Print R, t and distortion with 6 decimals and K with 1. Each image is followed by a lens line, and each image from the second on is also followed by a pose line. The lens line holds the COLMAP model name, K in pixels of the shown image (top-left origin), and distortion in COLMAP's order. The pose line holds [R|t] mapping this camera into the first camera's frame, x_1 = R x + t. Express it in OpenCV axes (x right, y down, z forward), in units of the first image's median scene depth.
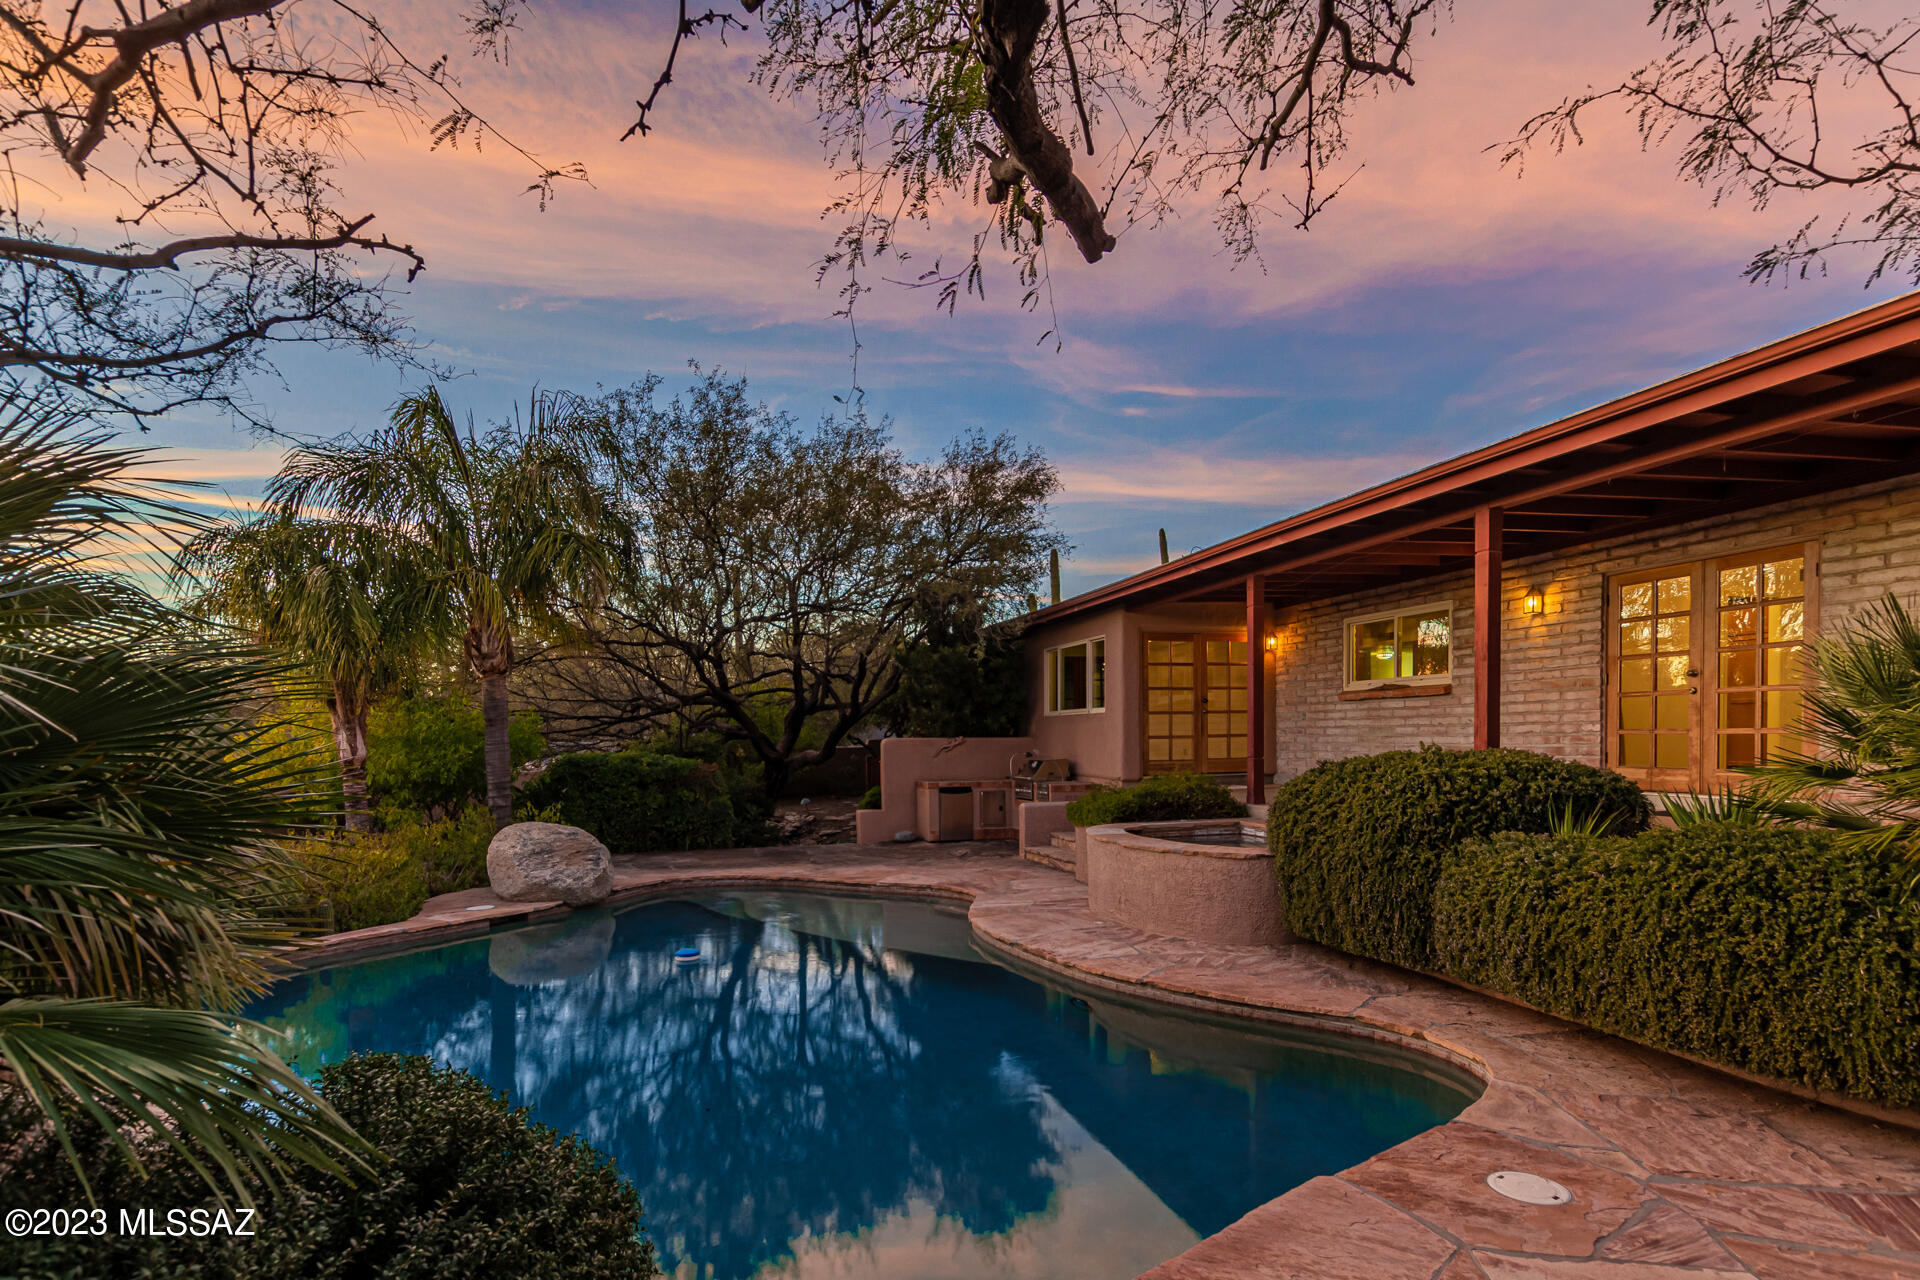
lens RADIAL K [[963.6, 0, 923.9], [0, 963.6, 752.8], [0, 0, 1]] dist [0.014356, -0.003688]
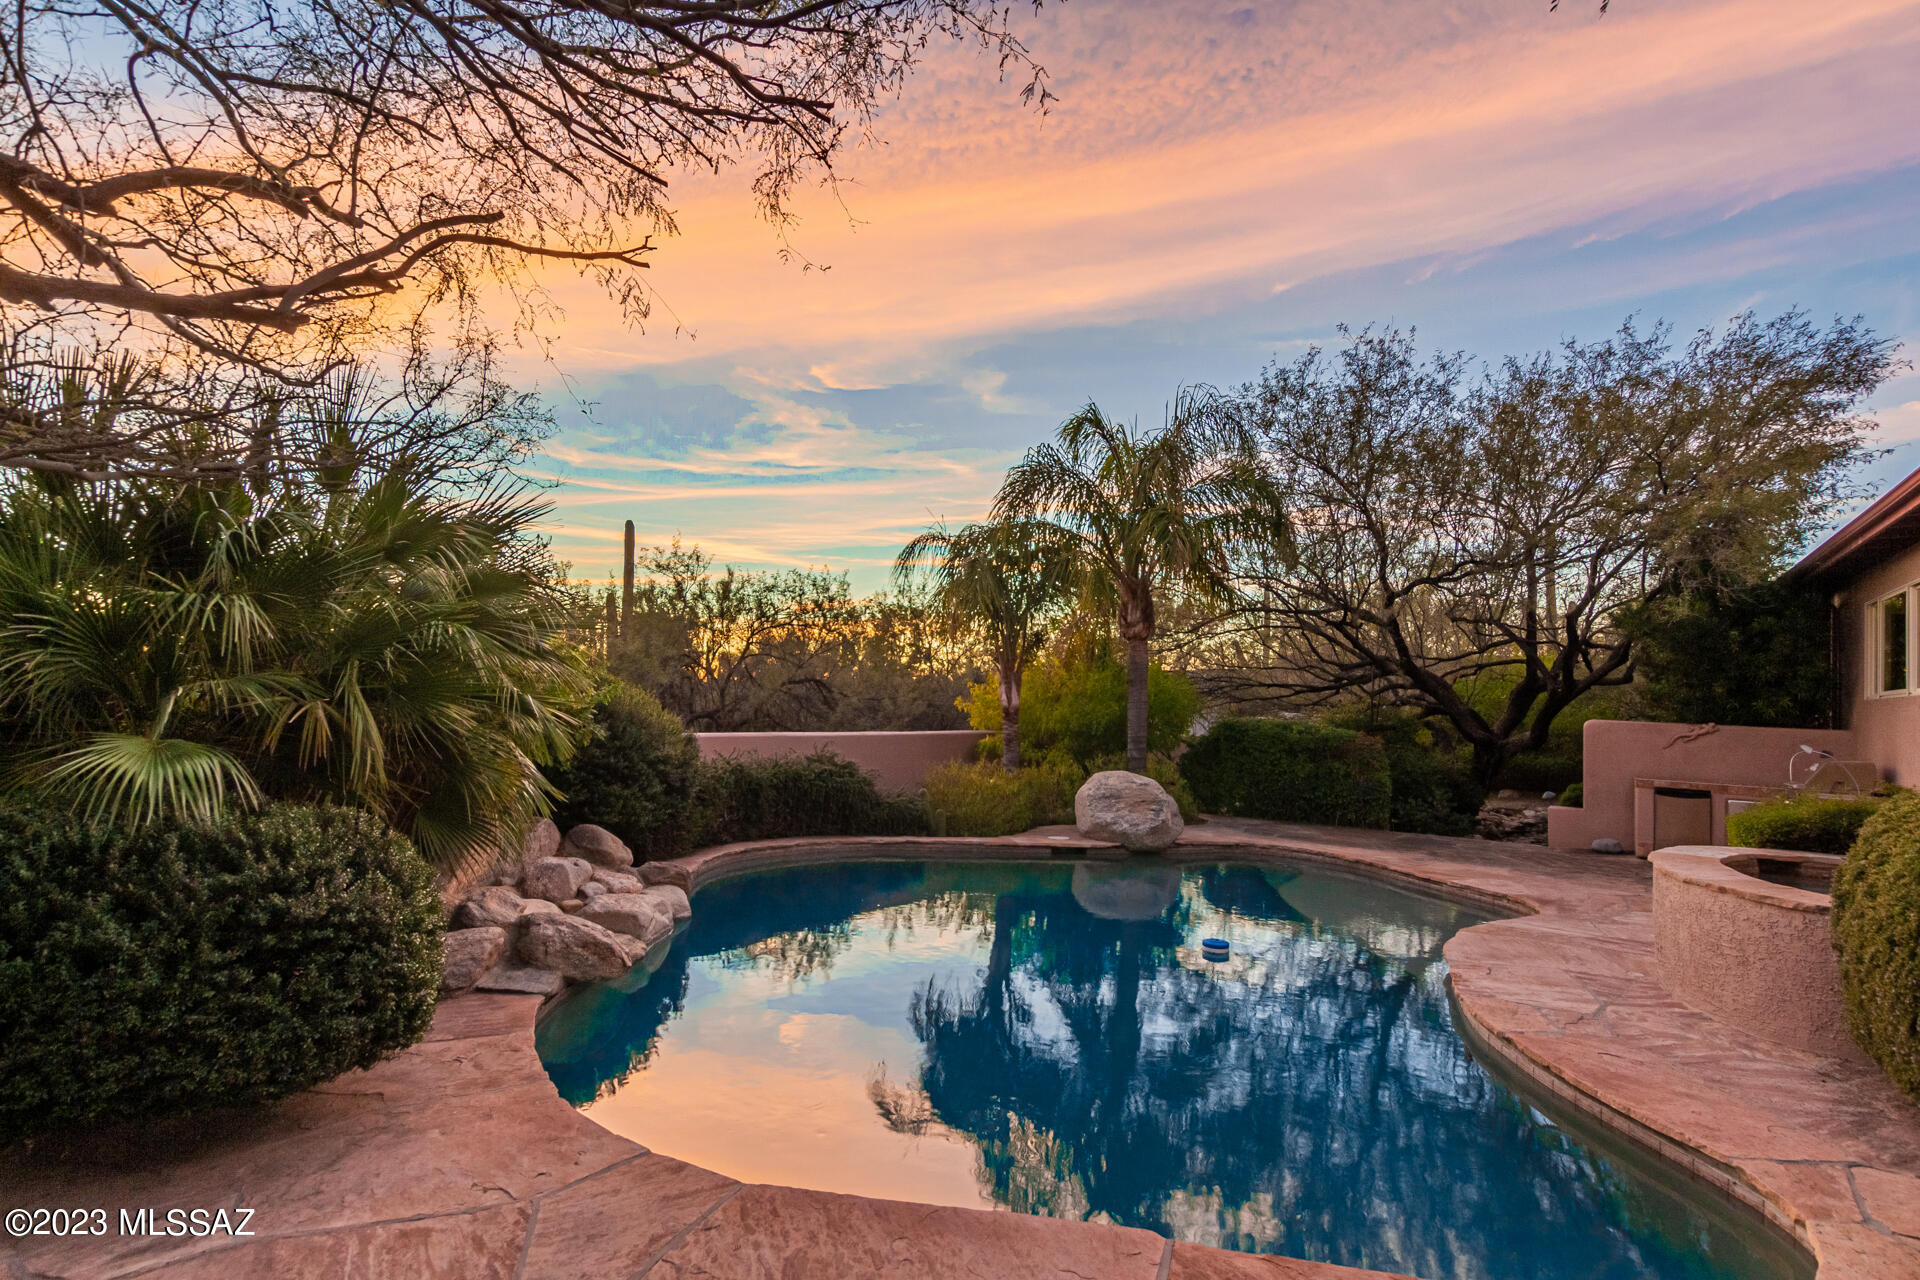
lens RADIAL K [[963.6, 0, 967.8], [0, 963.6, 638.2], [0, 0, 1]] dist [0.014356, -0.003688]
pose [[0.678963, -0.008340, -0.734125, 0.311262], [-0.061752, 0.995743, -0.068425, 0.007132], [0.731571, 0.091792, 0.675558, 0.110659]]
